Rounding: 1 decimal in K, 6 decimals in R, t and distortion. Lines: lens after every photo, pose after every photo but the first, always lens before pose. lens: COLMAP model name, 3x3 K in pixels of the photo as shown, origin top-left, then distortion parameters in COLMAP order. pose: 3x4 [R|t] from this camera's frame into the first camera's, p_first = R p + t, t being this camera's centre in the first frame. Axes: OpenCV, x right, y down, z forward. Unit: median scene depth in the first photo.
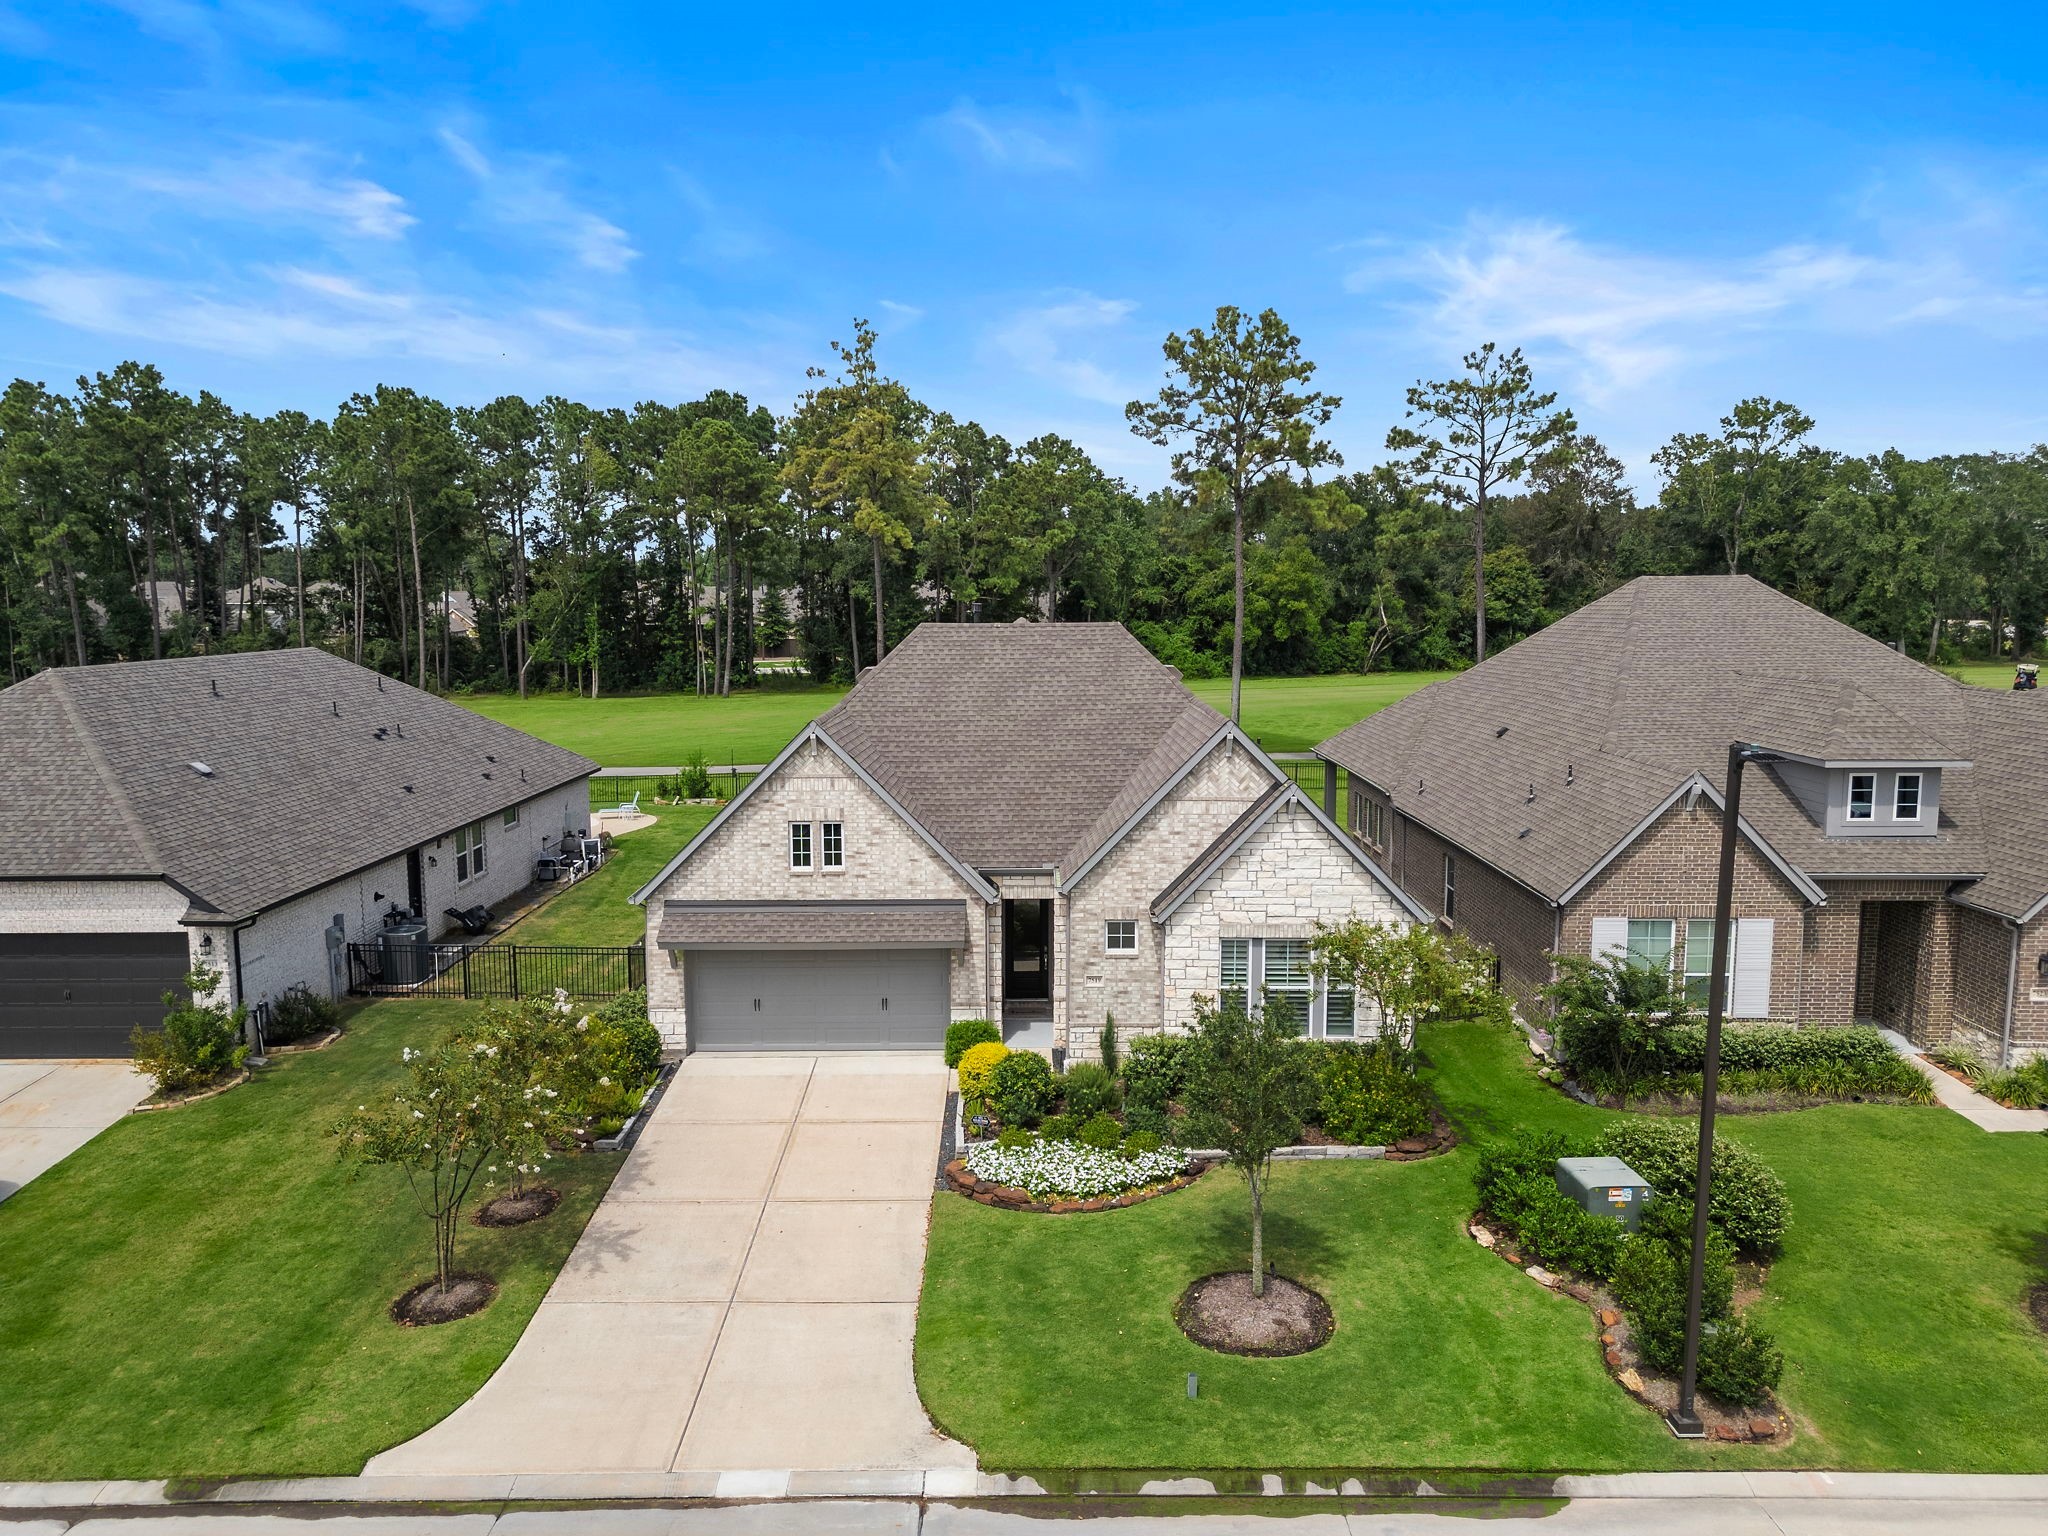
lens RADIAL K [[1527.5, 0, 1024.0], [0, 1527.5, 747.0], [0, 0, 1]] dist [0.105791, -0.169589]
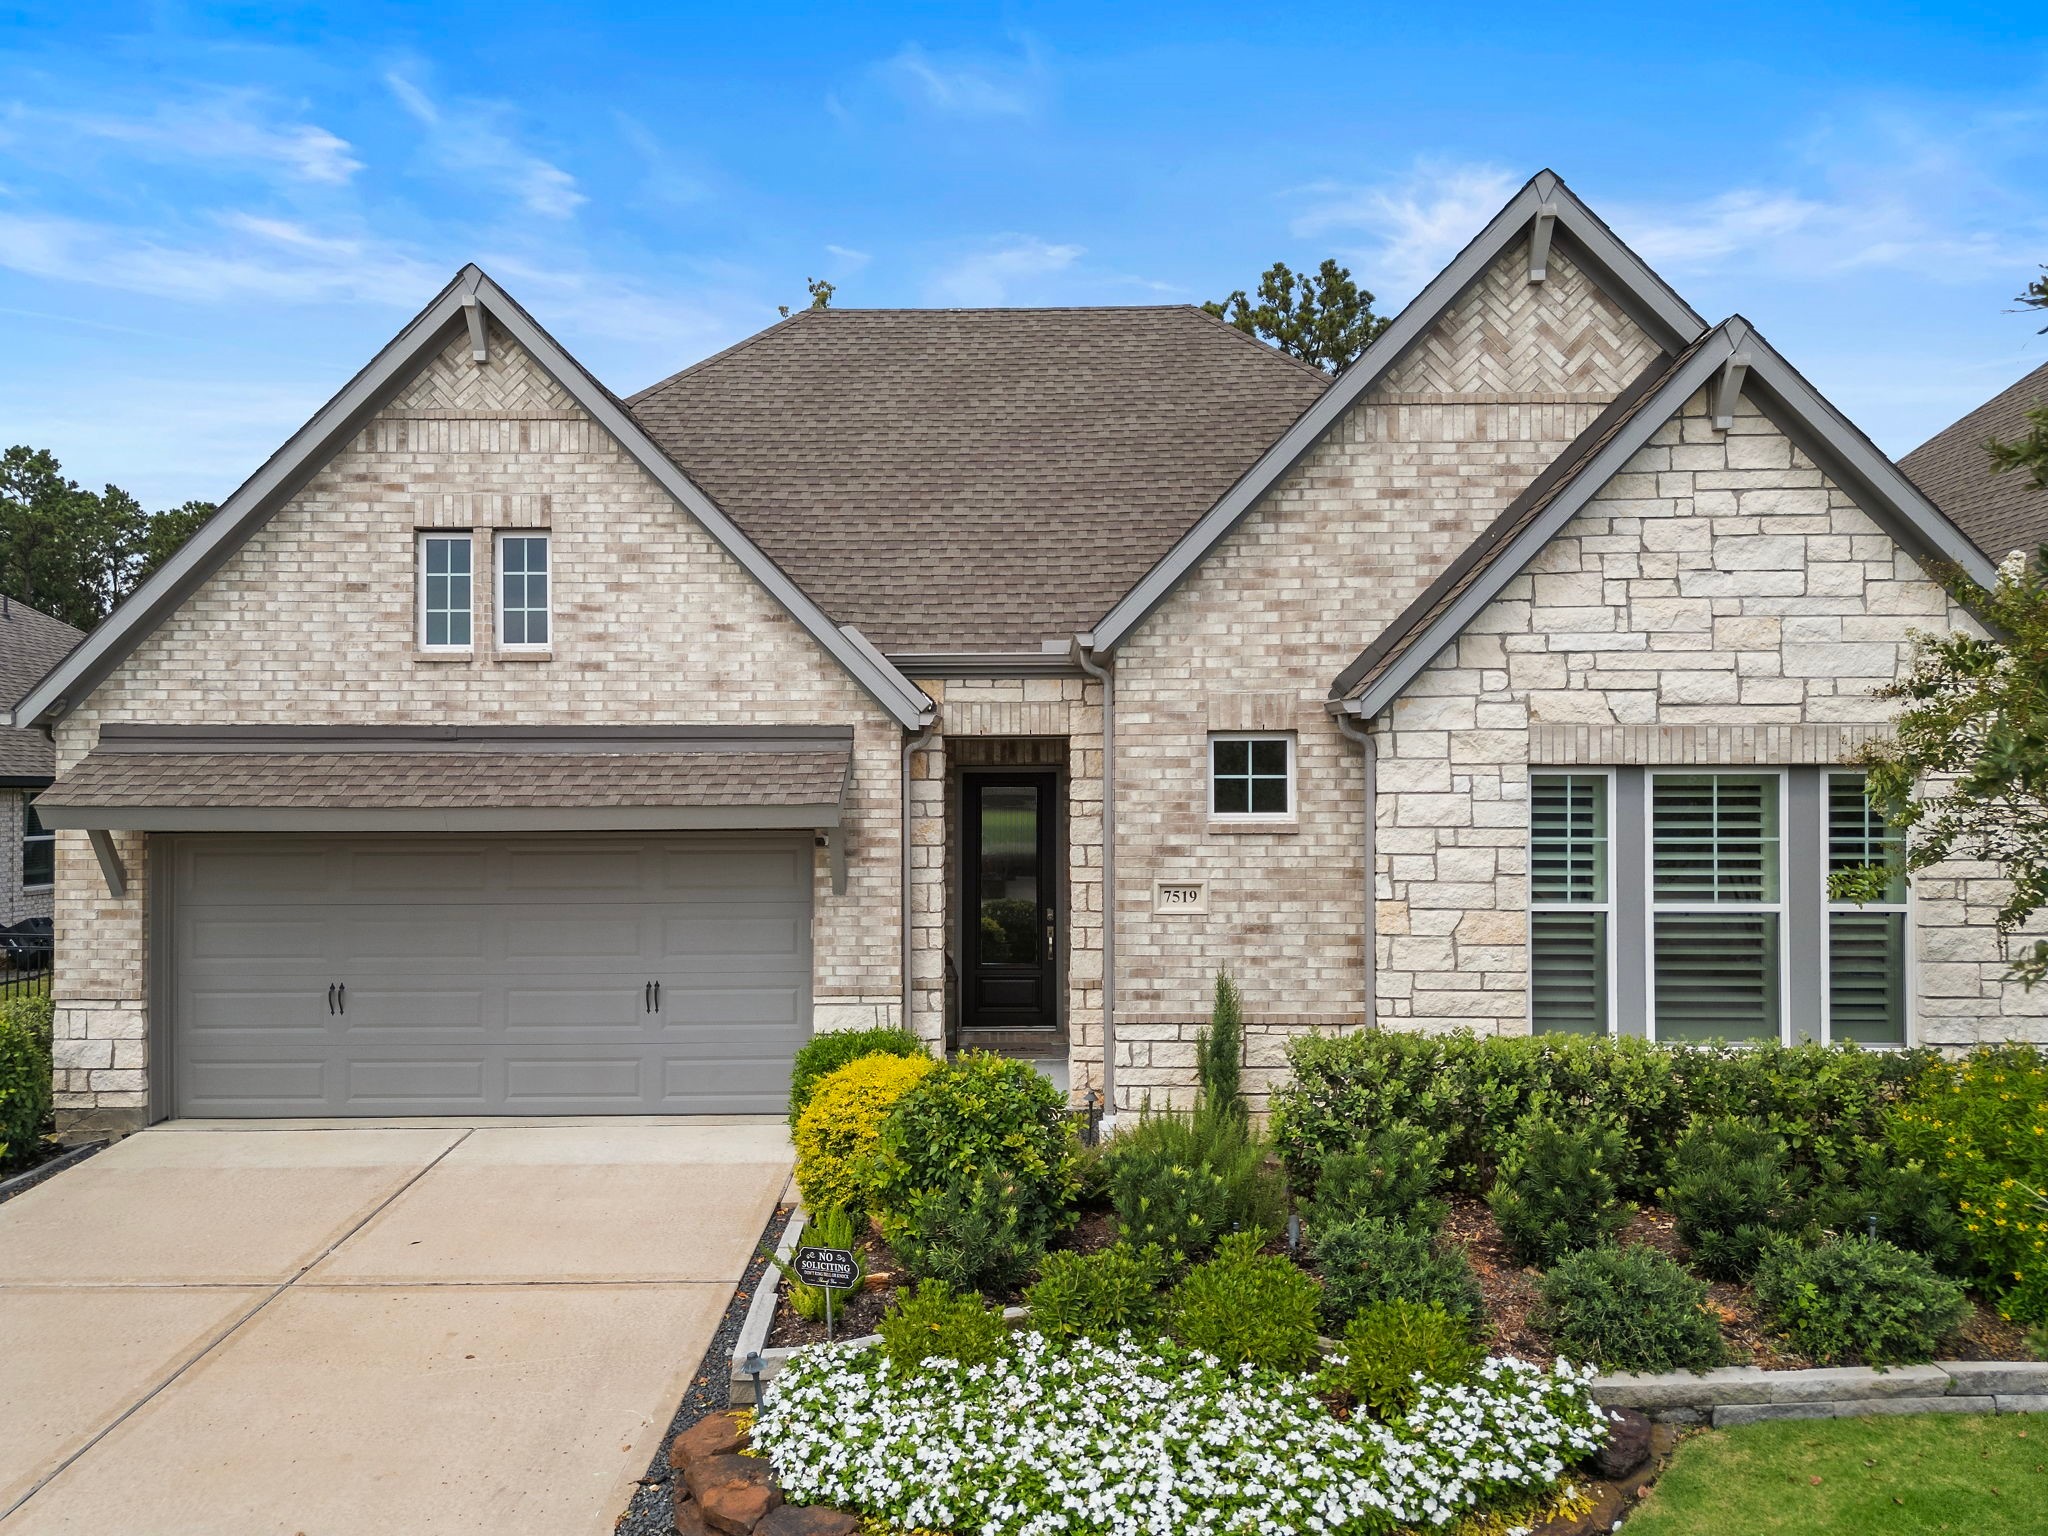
lens RADIAL K [[1458.9, 0, 1024.0], [0, 1458.9, 768.0], [0, 0, 1]] dist [0.064929, -0.075212]
pose [[0.999991, 0.000435, -0.004146, 0.009141], [-0.000990, 0.990874, -0.134786, 0.164813], [0.004049, 0.134789, 0.990866, 0.627060]]
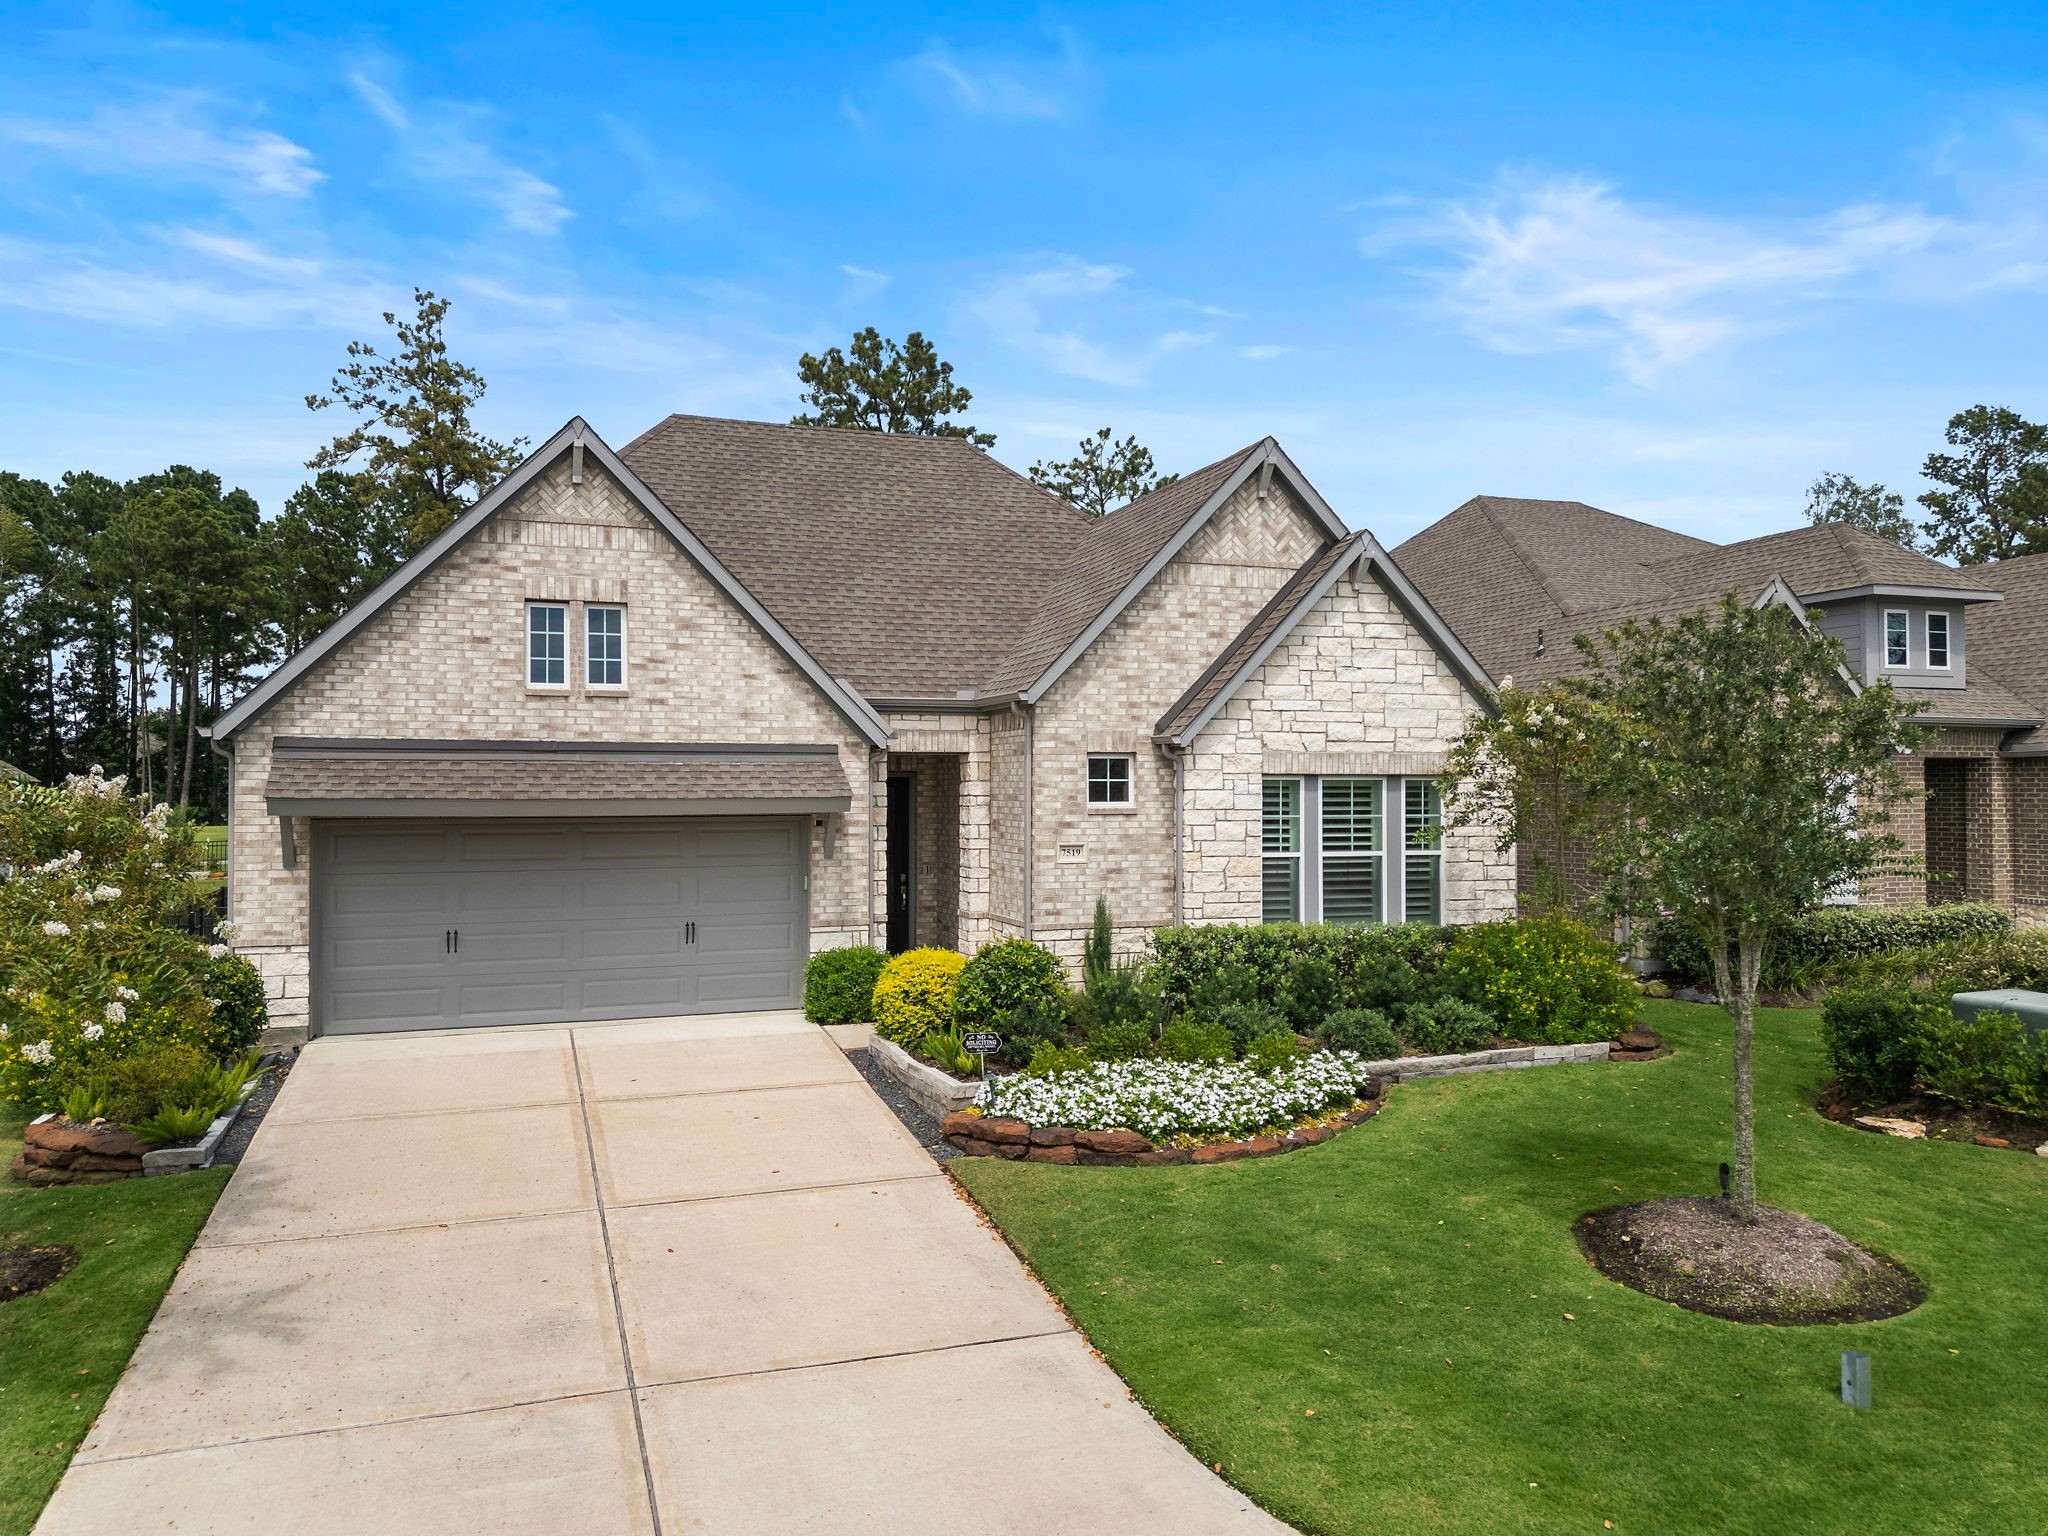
lens RADIAL K [[1473.0, 0, 1032.0], [0, 1473.0, 771.7], [0, 0, 1]] dist [0.078130, -0.088486]
pose [[0.938685, 0.006634, 0.344712, -0.168001], [0.040482, 0.990778, -0.129306, 0.190762], [-0.342391, 0.135332, 0.929760, 0.439792]]
